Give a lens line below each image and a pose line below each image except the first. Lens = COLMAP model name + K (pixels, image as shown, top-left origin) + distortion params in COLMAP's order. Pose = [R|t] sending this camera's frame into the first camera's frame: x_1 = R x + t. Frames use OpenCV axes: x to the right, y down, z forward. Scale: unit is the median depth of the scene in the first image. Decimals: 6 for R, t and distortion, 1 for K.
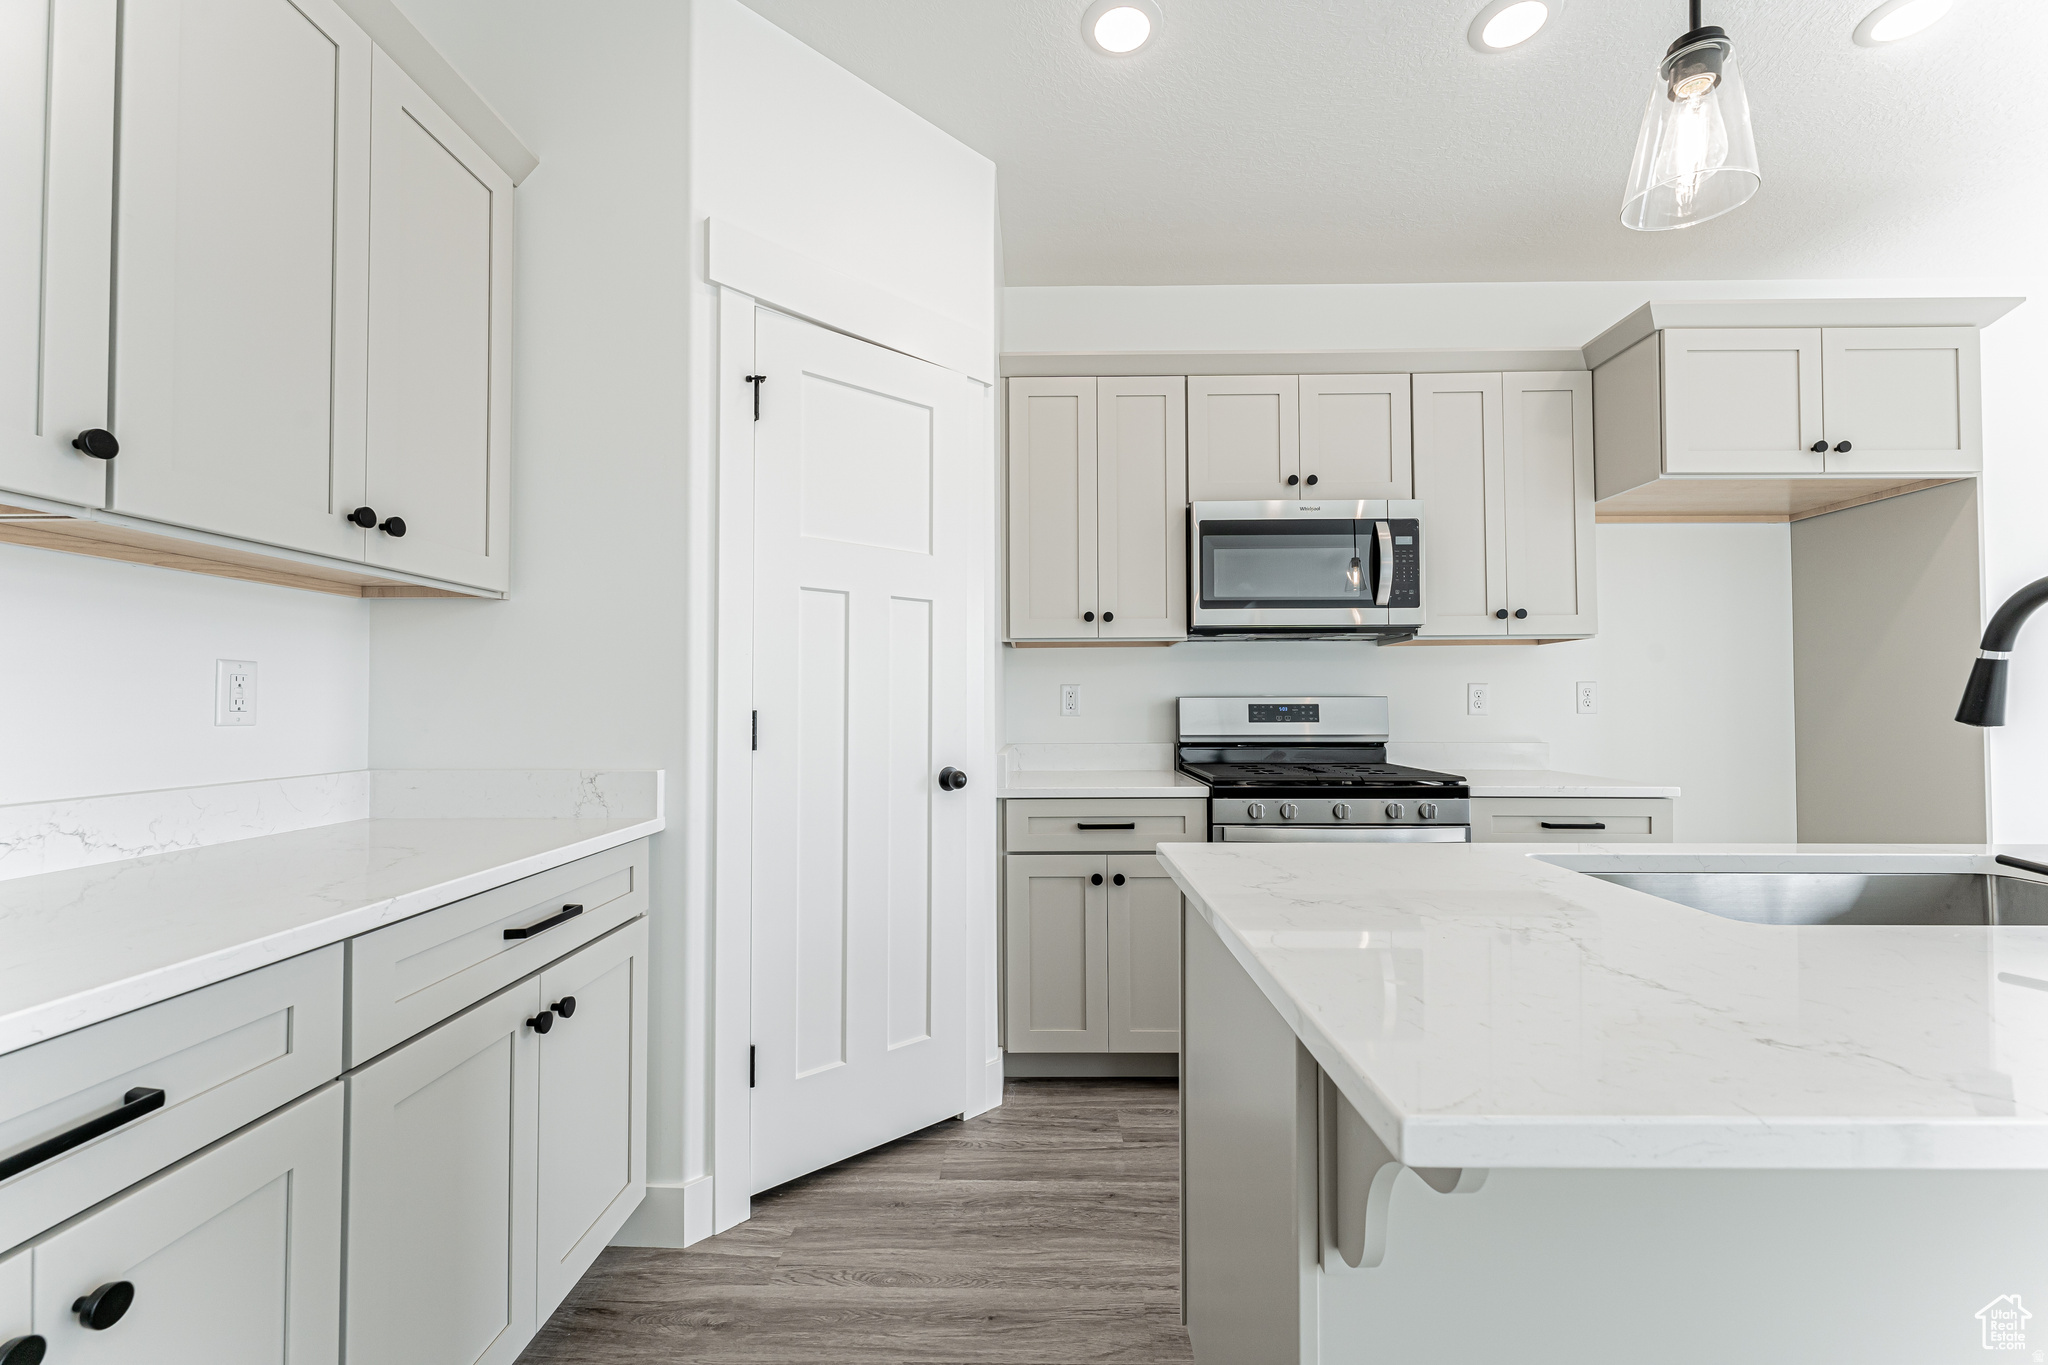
lens RADIAL K [[817.5, 0, 1017.4], [0, 817.5, 690.8], [0, 0, 1]] dist [0.000407, -0.000099]
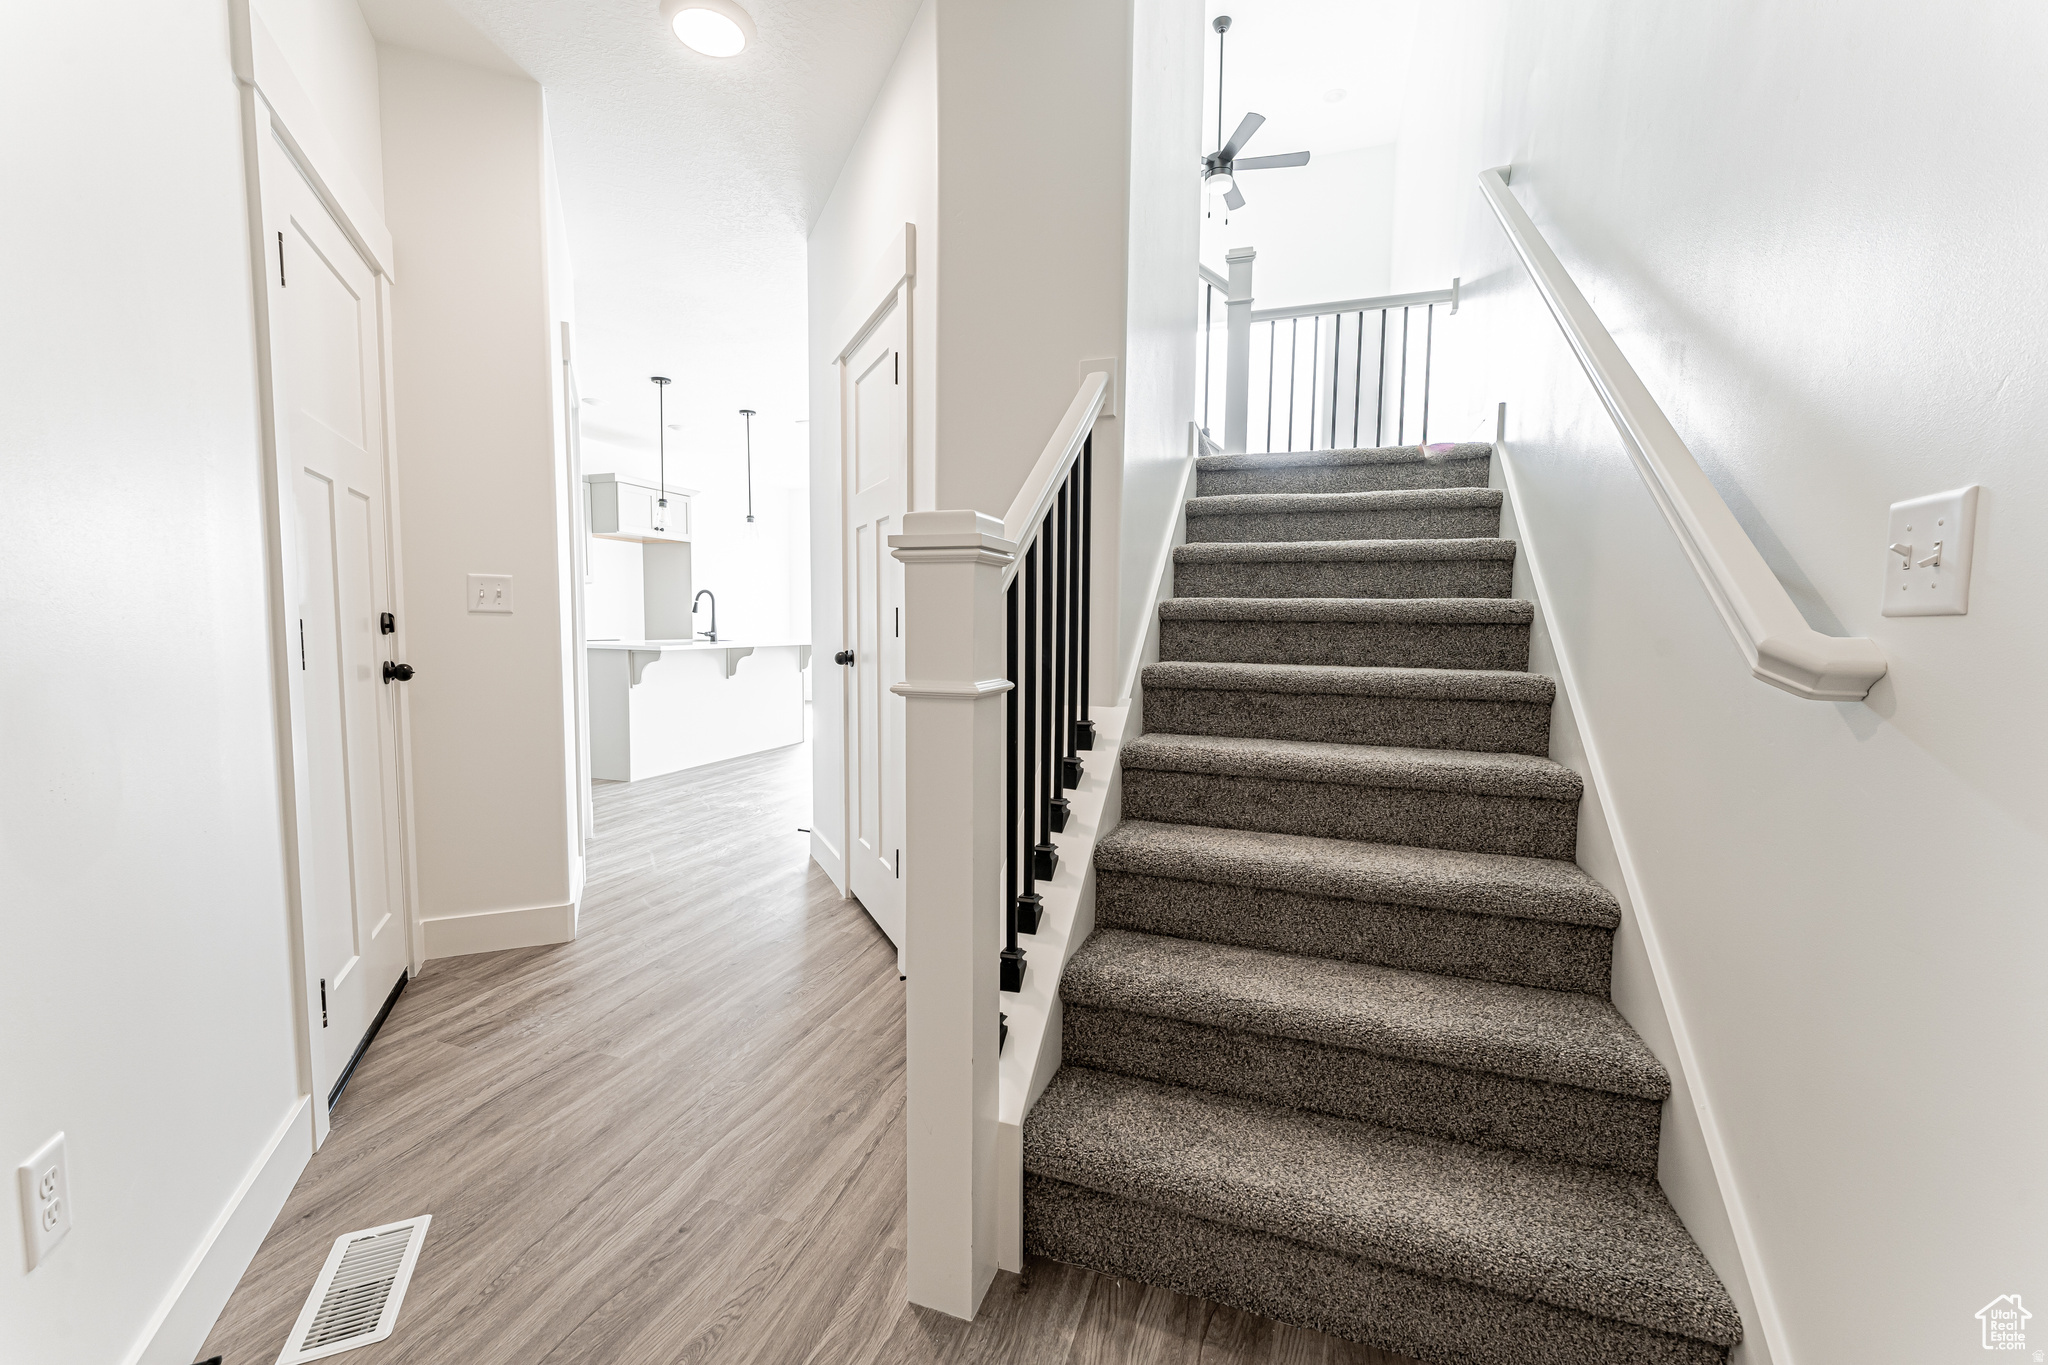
lens RADIAL K [[824.7, 0, 1023.5], [0, 824.7, 686.3], [0, 0, 1]] dist [0.002152, 0.000124]
pose [[0.306179, -0.072812, 0.949185, -2.009166], [-0.028753, 0.995909, 0.085671, -0.006254], [-0.951540, -0.053523, 0.302833, -1.638233]]
